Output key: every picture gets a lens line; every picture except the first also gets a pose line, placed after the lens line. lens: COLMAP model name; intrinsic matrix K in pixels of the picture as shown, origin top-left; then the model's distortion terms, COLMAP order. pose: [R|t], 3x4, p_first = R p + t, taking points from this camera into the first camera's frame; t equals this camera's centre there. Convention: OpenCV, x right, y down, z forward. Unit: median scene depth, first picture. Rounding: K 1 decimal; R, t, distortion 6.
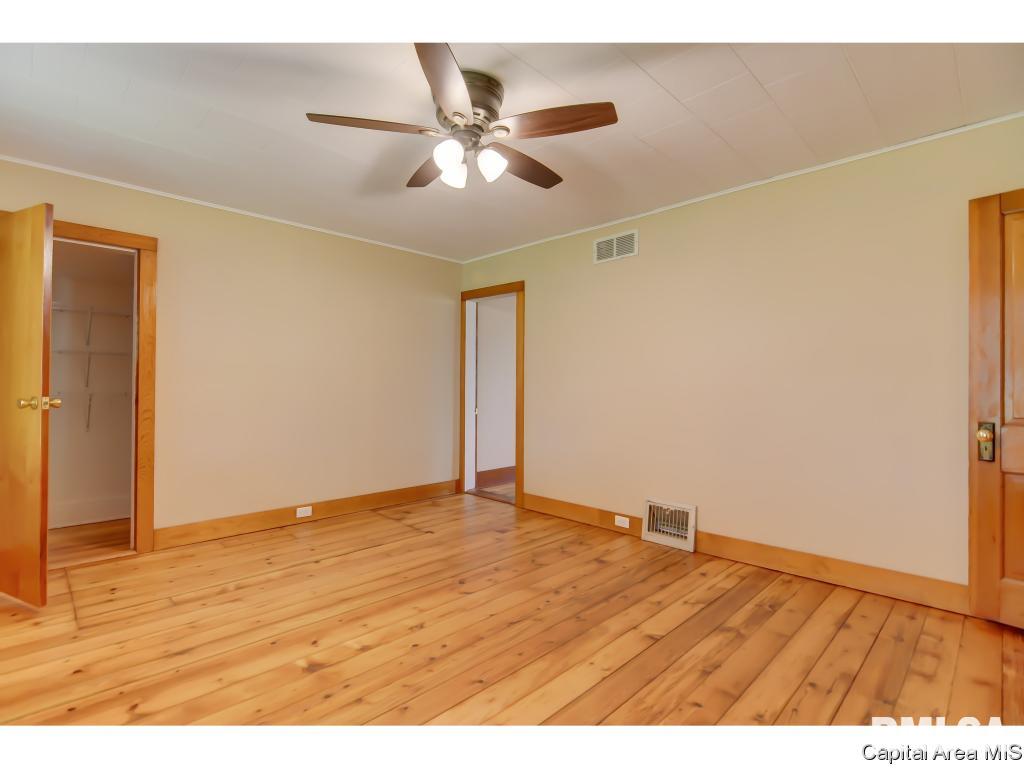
lens RADIAL K [[487.4, 0, 508.4], [0, 487.4, 382.6], [0, 0, 1]] dist [-0.002414, -0.001842]
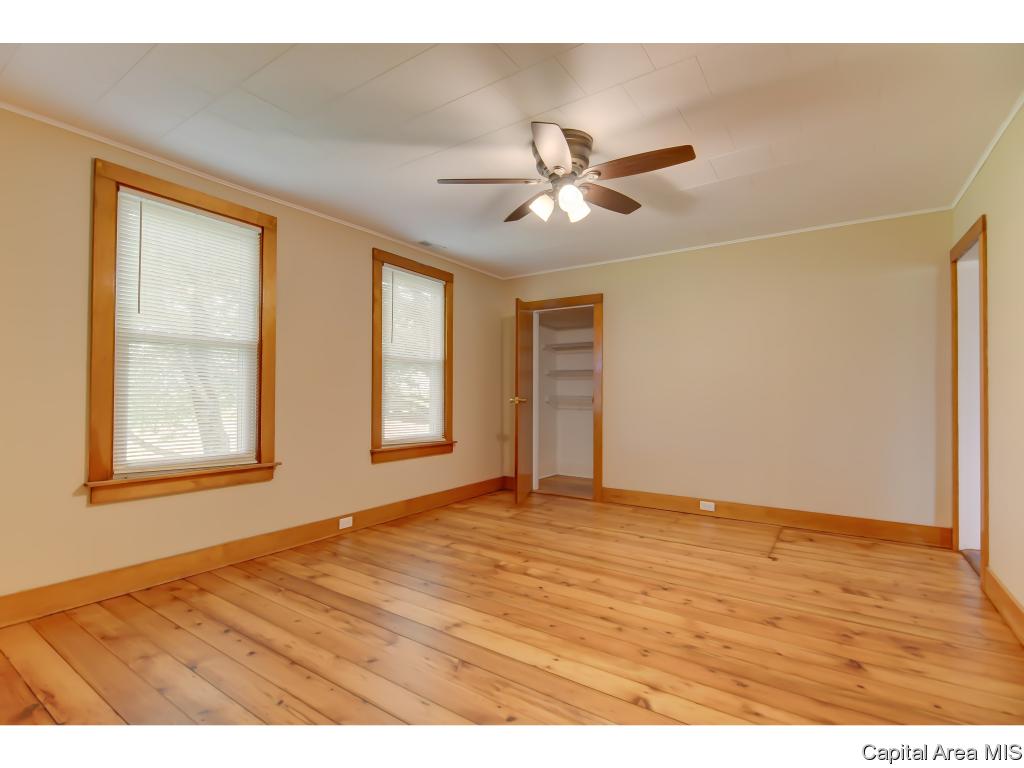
lens RADIAL K [[487.4, 0, 504.7], [0, 487.4, 386.2], [0, 0, 1]] dist [-0.002414, -0.001842]
pose [[0.193401, -0.014627, -0.981011, 0.703355], [0.007729, 0.999881, -0.013385, 0.008374], [0.981089, -0.004993, 0.193491, 0.421828]]
